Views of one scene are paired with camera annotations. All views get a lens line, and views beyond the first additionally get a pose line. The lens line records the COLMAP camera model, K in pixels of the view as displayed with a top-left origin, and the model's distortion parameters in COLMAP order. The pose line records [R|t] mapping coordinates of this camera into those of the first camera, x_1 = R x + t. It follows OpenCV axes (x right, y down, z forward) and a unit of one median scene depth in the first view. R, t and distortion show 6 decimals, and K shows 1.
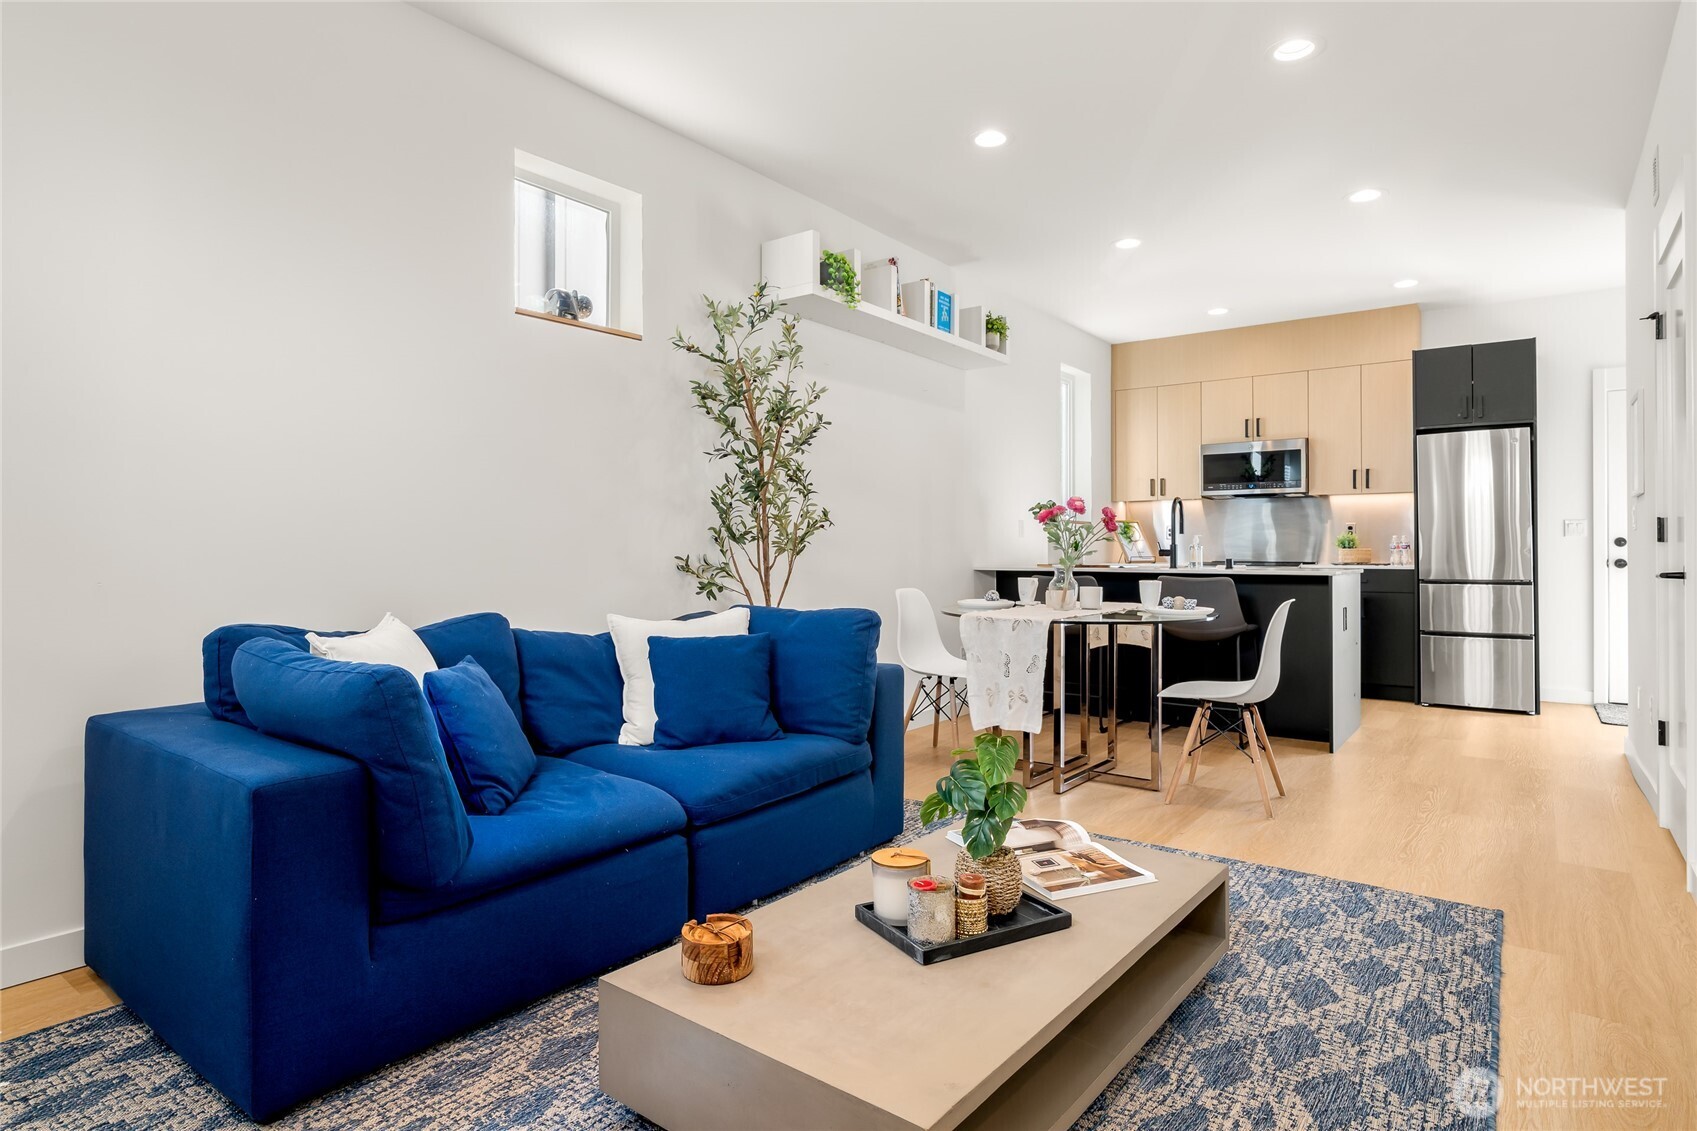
lens RADIAL K [[924.1, 0, 849.8], [0, 924.1, 538.0], [0, 0, 1]] dist [0.003521, 0.000295]
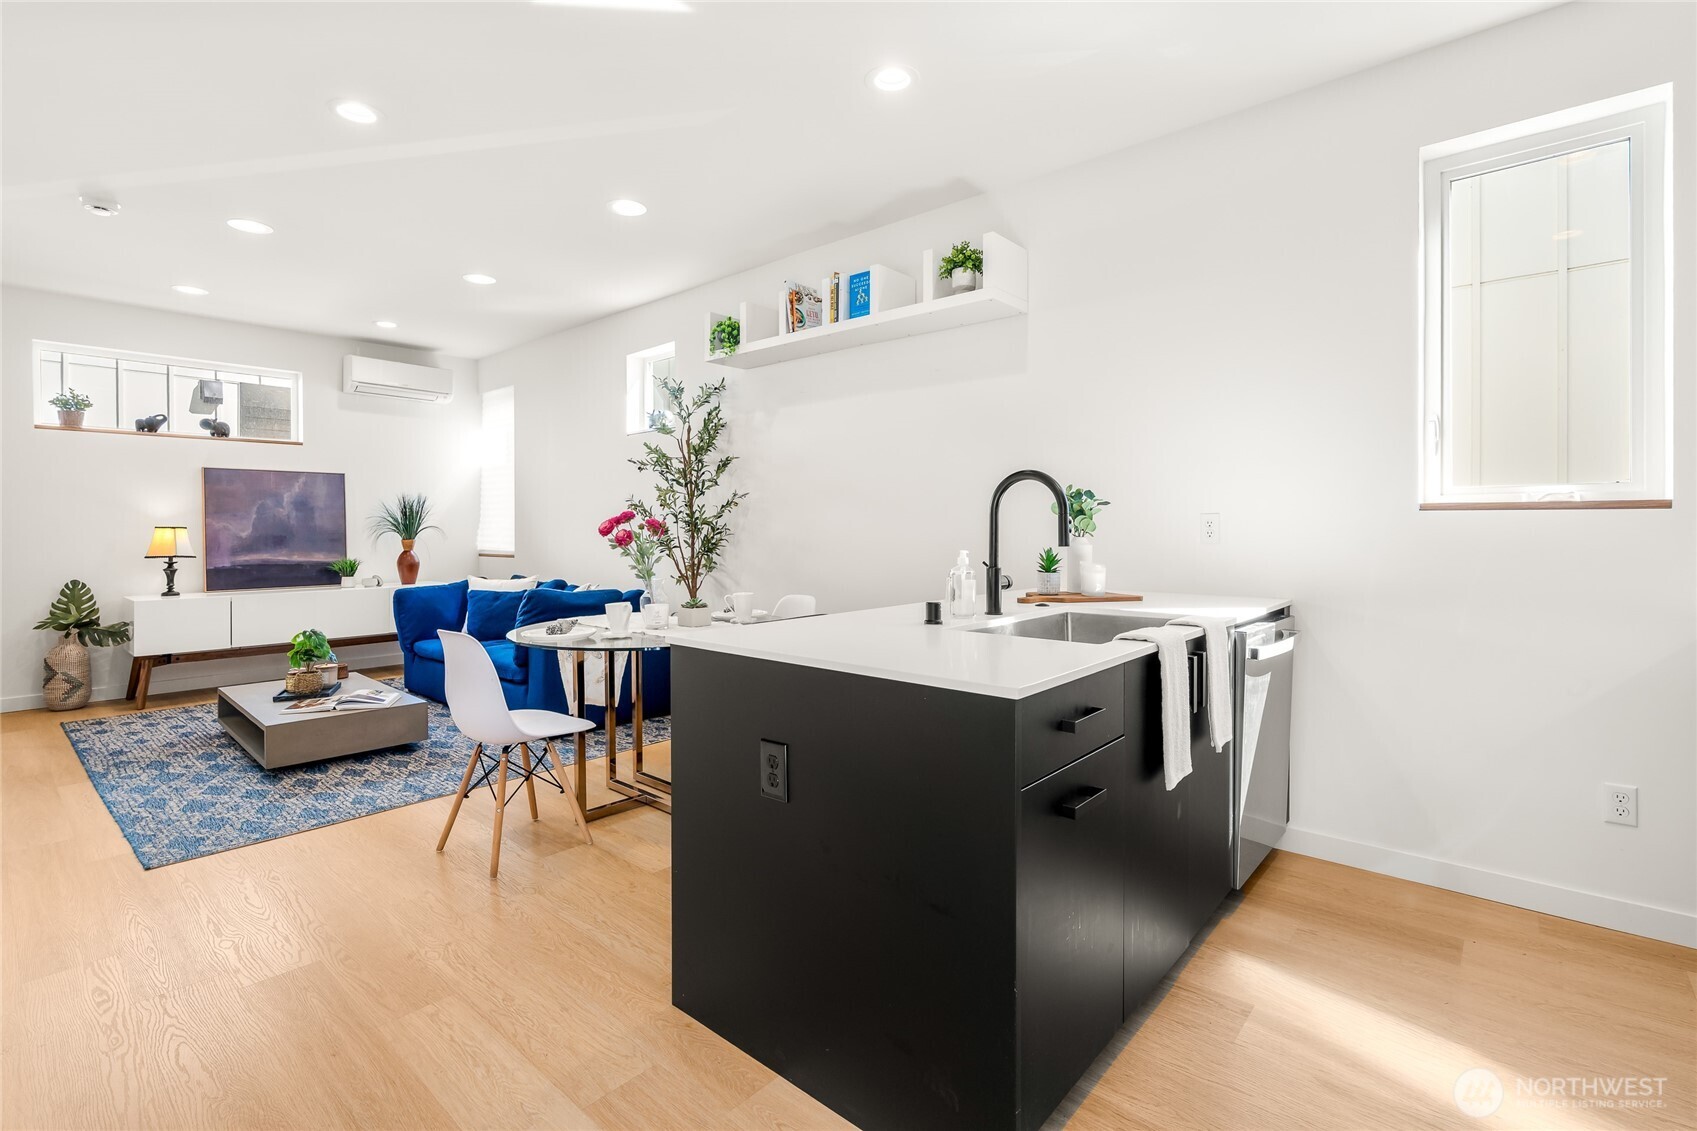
lens RADIAL K [[775.6, 0, 848.7], [0, 775.6, 532.1], [0, 0, 1]] dist [-0.012692, 0.004995]
pose [[-0.076449, 0.003768, -0.997066, 0.866128], [0.016592, 0.999859, 0.002506, -0.016761], [0.996935, -0.016352, -0.076501, 1.057339]]
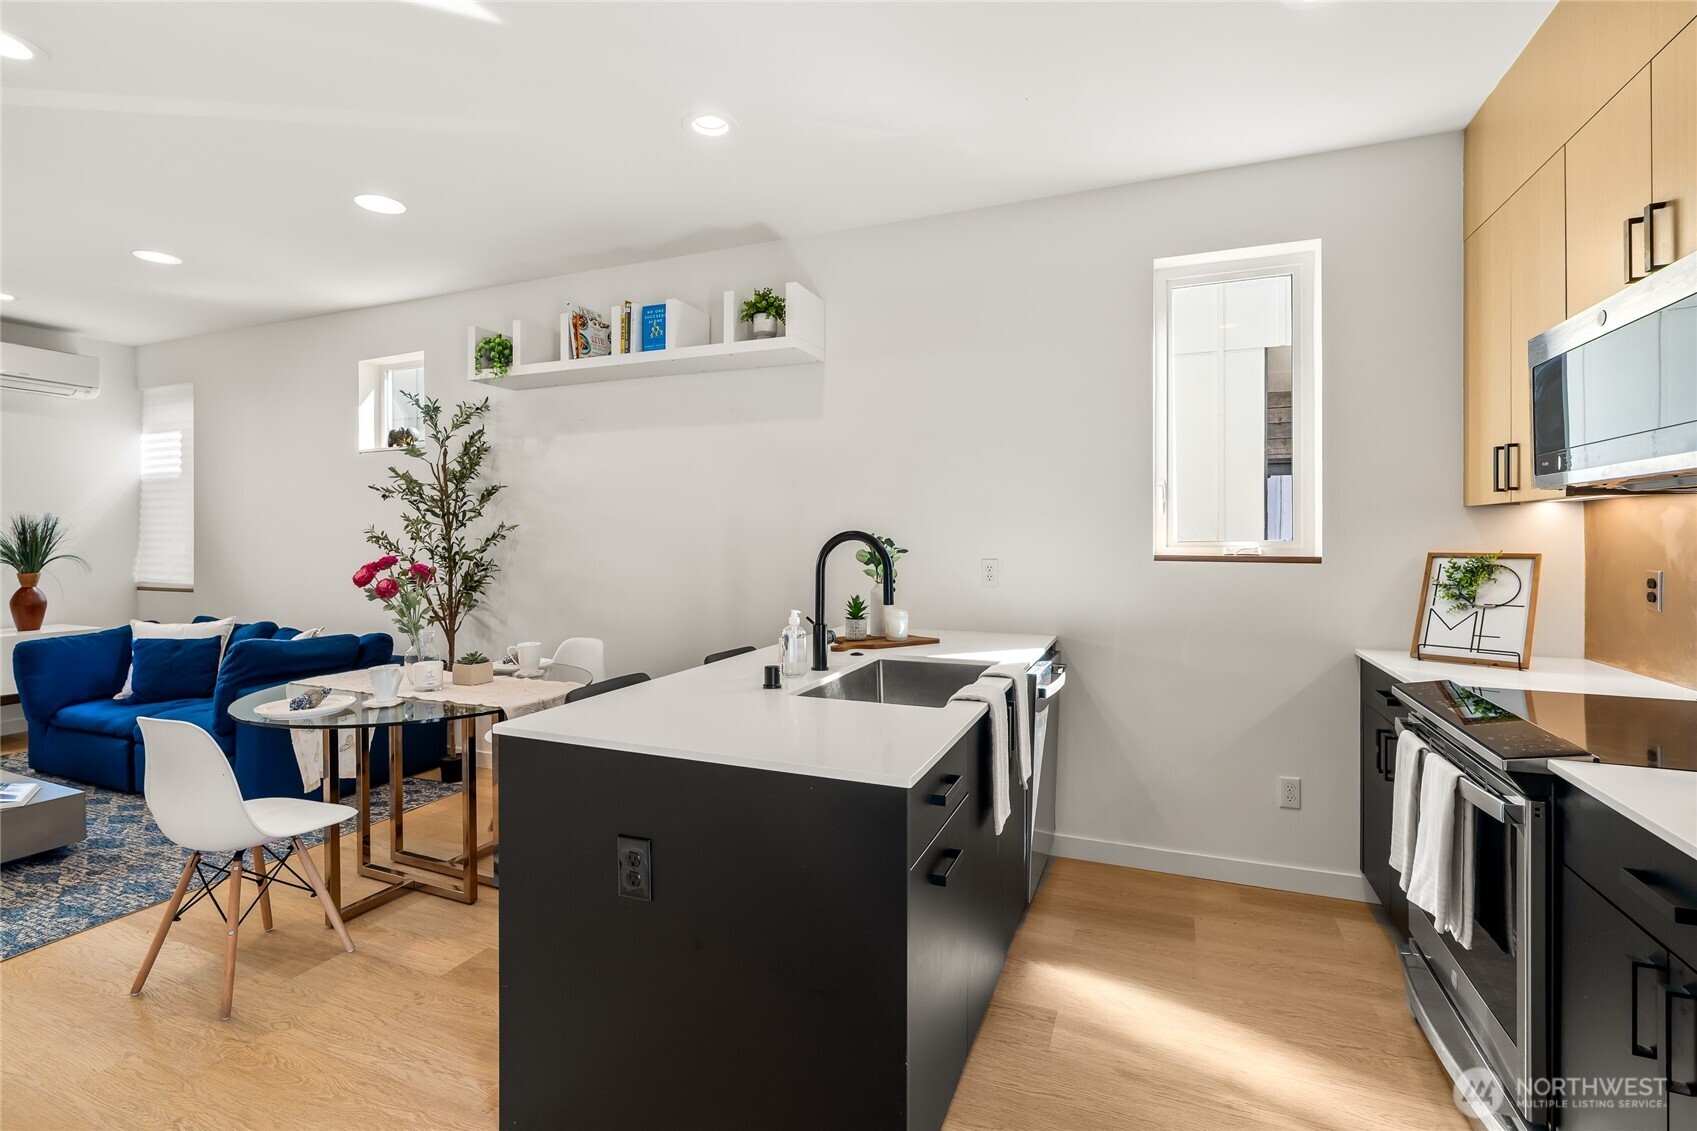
lens RADIAL K [[775.6, 0, 845.1], [0, 775.6, 534.5], [0, 0, 1]] dist [-0.012692, 0.004995]
pose [[0.246938, -0.001982, -0.969029, 0.863748], [0.014624, 0.999892, 0.001682, -0.049344], [0.968921, -0.014586, 0.246940, 1.005021]]
